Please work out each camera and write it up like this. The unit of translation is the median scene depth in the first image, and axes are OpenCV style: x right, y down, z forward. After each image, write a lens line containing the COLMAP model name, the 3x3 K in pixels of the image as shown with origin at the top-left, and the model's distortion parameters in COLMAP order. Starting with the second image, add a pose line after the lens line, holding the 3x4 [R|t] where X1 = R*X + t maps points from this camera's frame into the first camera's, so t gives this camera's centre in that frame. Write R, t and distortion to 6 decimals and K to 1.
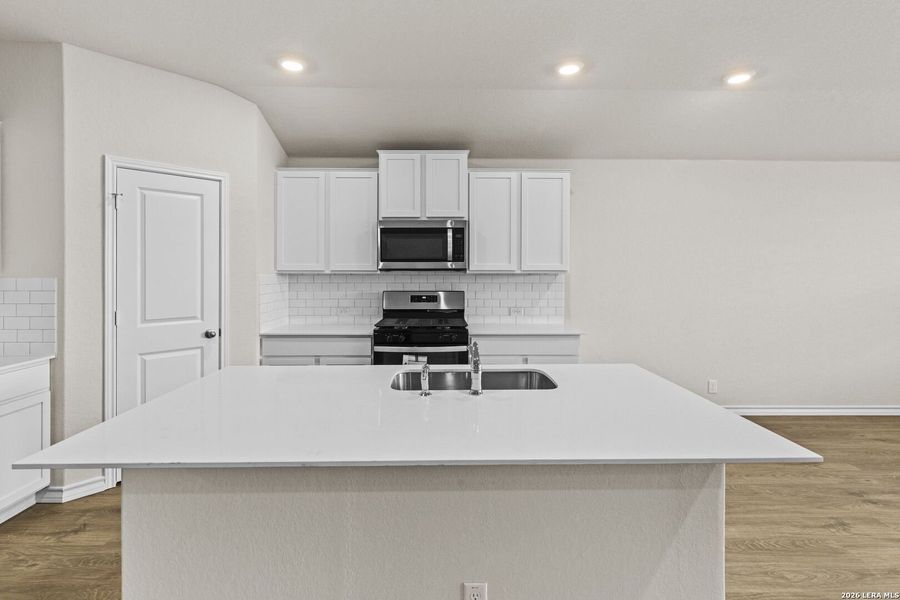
lens RADIAL K [[435.7, 0, 446.8], [0, 435.7, 272.6], [0, 0, 1]] dist [0.002412, 0.000555]
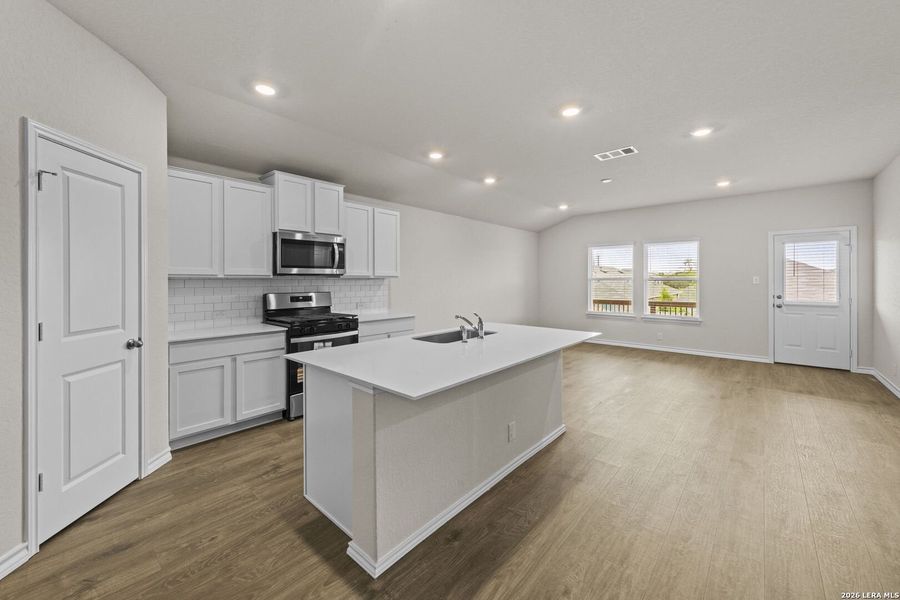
lens RADIAL K [[356.2, 0, 447.0], [0, 356.2, 282.6], [0, 0, 1]] dist [0.001305, 0.000025]
pose [[0.673325, -0.007091, 0.739313, -0.554453], [0.005270, 0.999975, 0.004791, 0.013032], [-0.739328, 0.000670, 0.673345, 0.032282]]
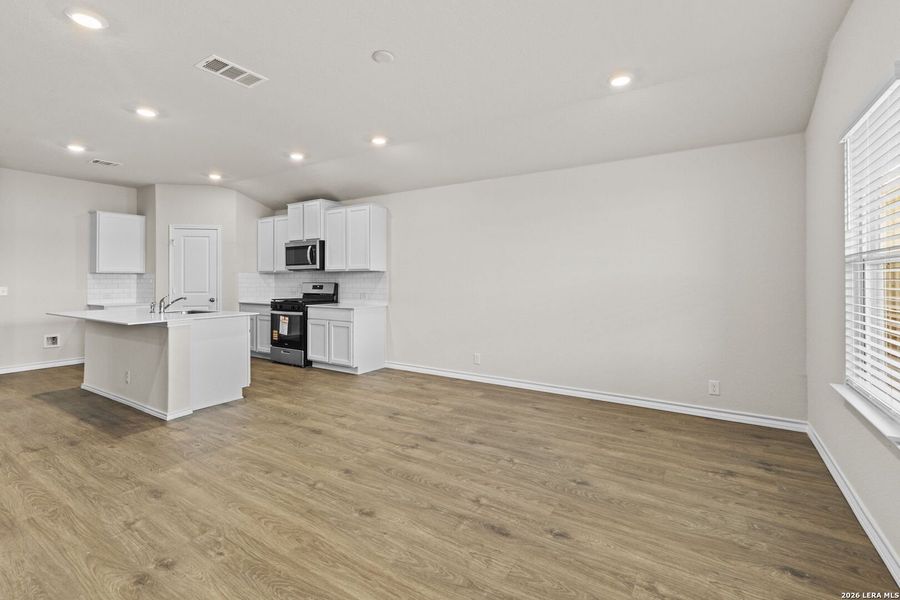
lens RADIAL K [[409.8, 0, 452.2], [0, 409.8, 277.6], [0, 0, 1]] dist [0.001565, 0.000092]
pose [[0.836941, -0.003209, -0.547283, 1.361042], [-0.000246, 0.999981, -0.006240, 0.035418], [0.547293, 0.005357, 0.836924, -0.052417]]
